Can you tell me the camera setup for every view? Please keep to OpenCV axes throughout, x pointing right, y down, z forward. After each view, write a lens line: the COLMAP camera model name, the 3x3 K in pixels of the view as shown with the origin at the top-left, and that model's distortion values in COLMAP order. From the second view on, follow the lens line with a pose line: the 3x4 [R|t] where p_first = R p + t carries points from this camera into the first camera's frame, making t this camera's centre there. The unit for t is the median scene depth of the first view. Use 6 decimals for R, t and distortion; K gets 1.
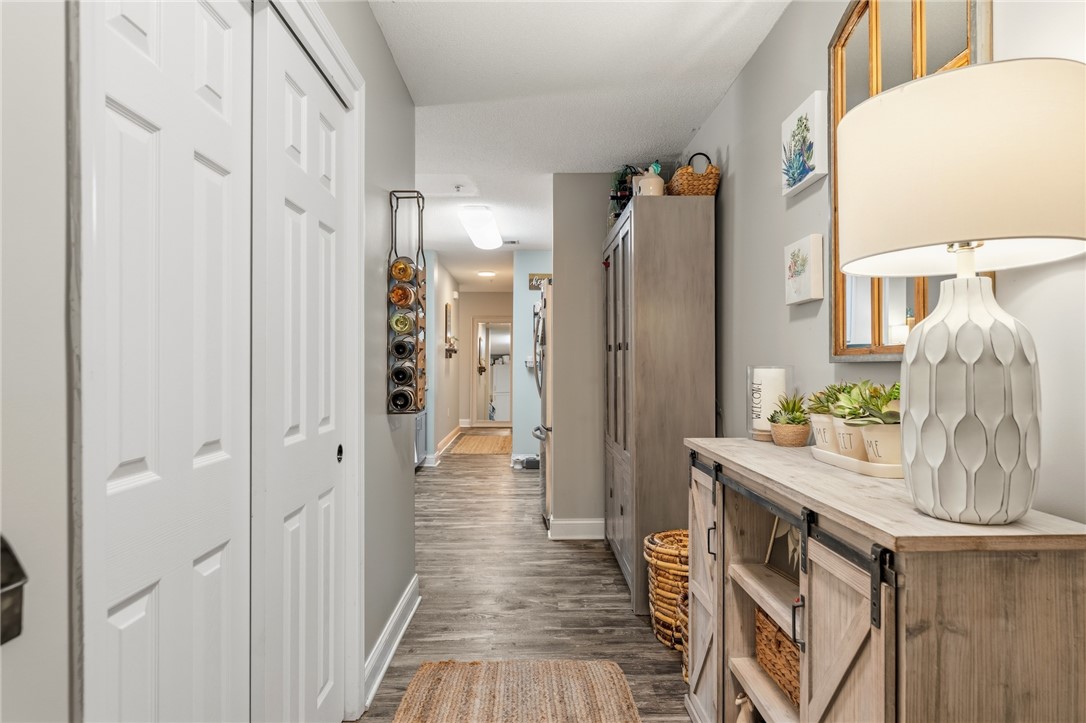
lens RADIAL K [[658.7, 0, 543.0], [0, 658.7, 361.5], [0, 0, 1]] dist [0.002538, 0.000280]
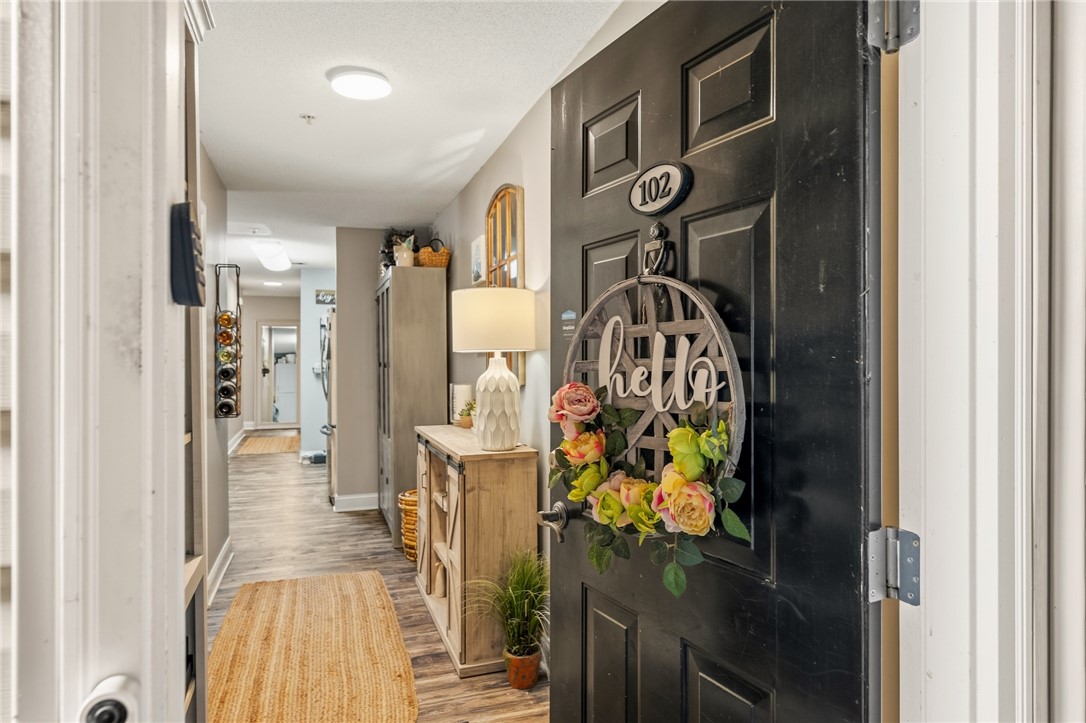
lens RADIAL K [[658.7, 0, 543.0], [0, 658.7, 361.5], [0, 0, 1]] dist [0.002538, 0.000280]
pose [[0.951703, -0.004831, 0.306981, 0.004957], [0.003520, 0.999982, 0.004824, -0.035892], [-0.306999, -0.003510, 0.951703, -0.441913]]
